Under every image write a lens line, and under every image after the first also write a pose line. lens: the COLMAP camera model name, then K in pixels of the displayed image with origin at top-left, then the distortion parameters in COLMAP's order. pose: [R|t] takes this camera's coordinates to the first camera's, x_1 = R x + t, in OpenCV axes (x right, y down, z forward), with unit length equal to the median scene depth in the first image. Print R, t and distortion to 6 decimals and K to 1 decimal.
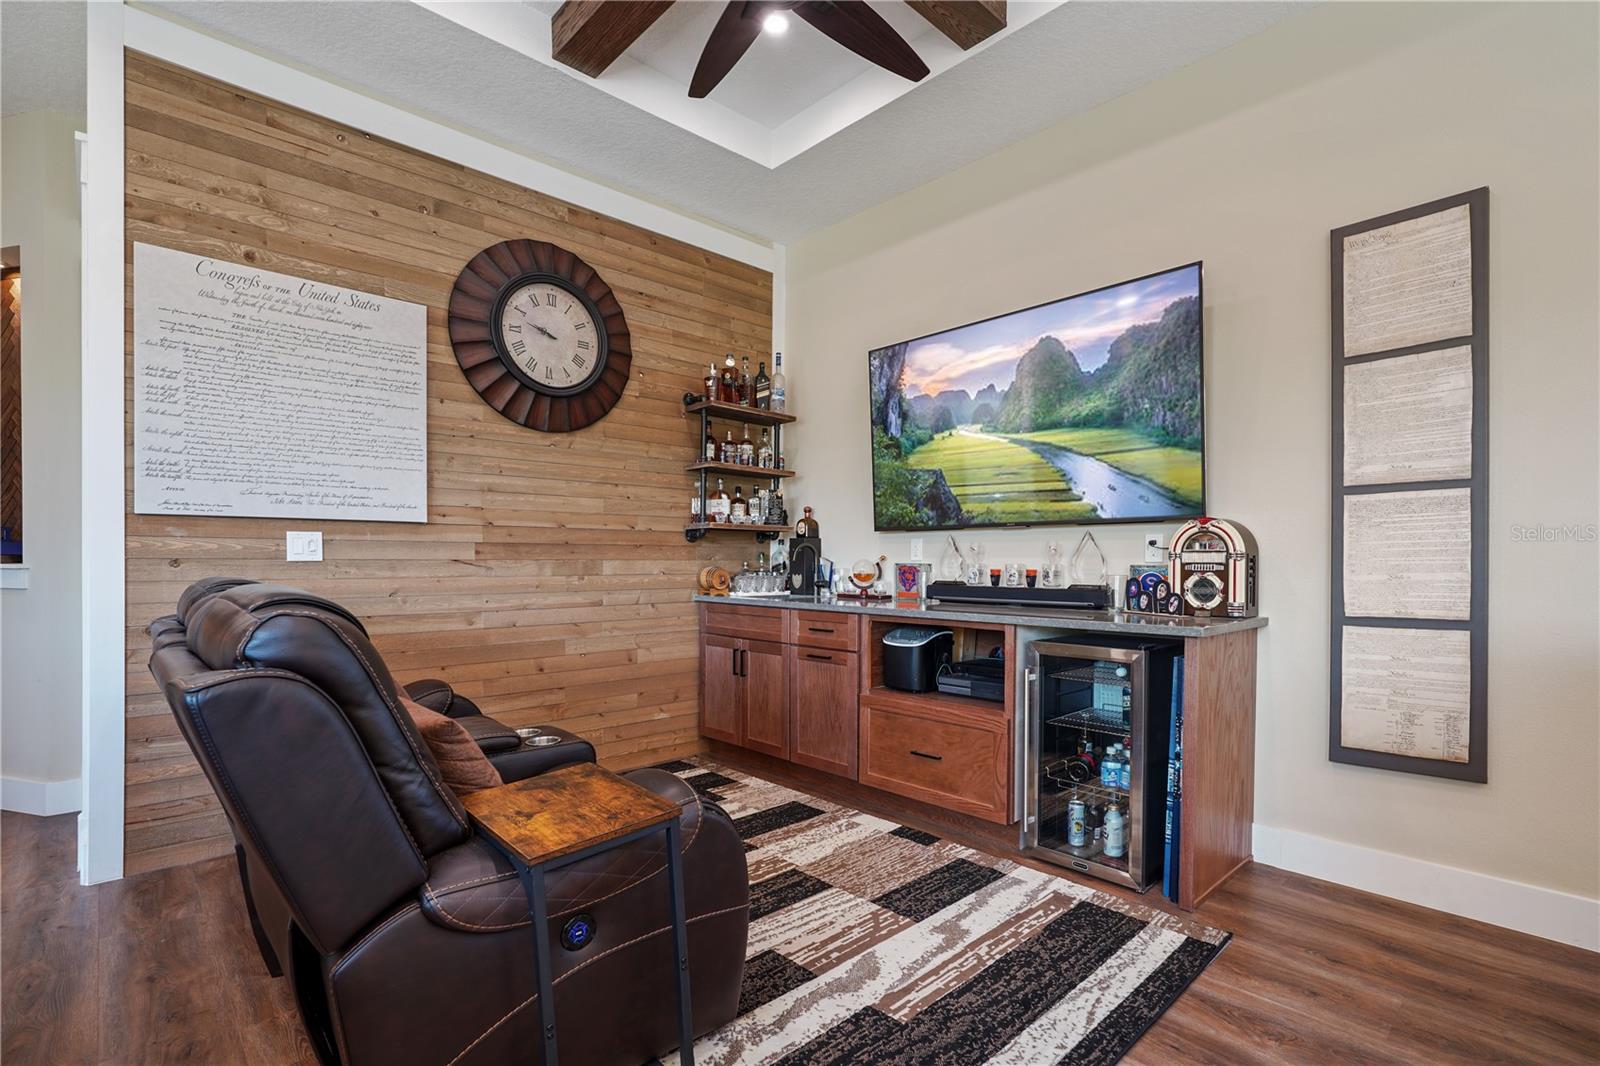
lens RADIAL K [[744.7, 0, 802.8], [0, 744.7, 558.8], [0, 0, 1]] dist [-0.002103, 0.000025]
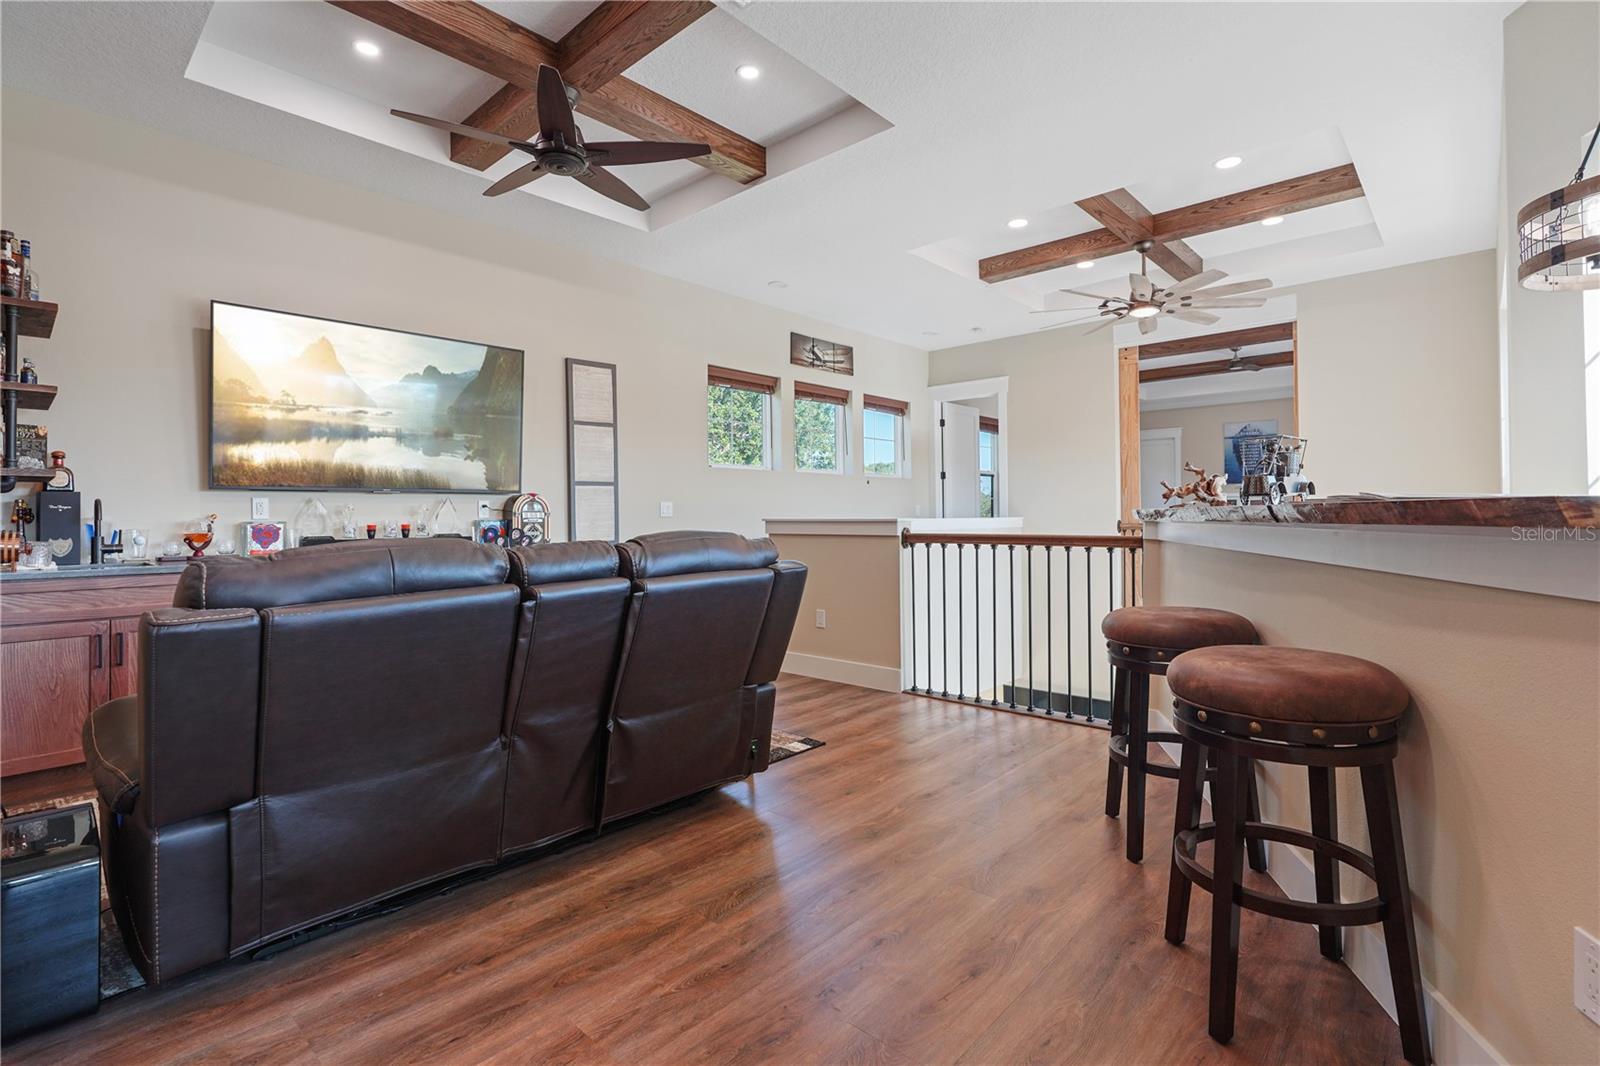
lens RADIAL K [[745.1, 0, 796.8], [0, 745.1, 513.6], [0, 0, 1]] dist [-0.000746, -0.000025]
pose [[-0.072084, 0.006054, 0.997380, -1.443826], [0.010272, 0.999933, -0.005328, 0.012812], [-0.997346, 0.009861, -0.072142, 0.529127]]
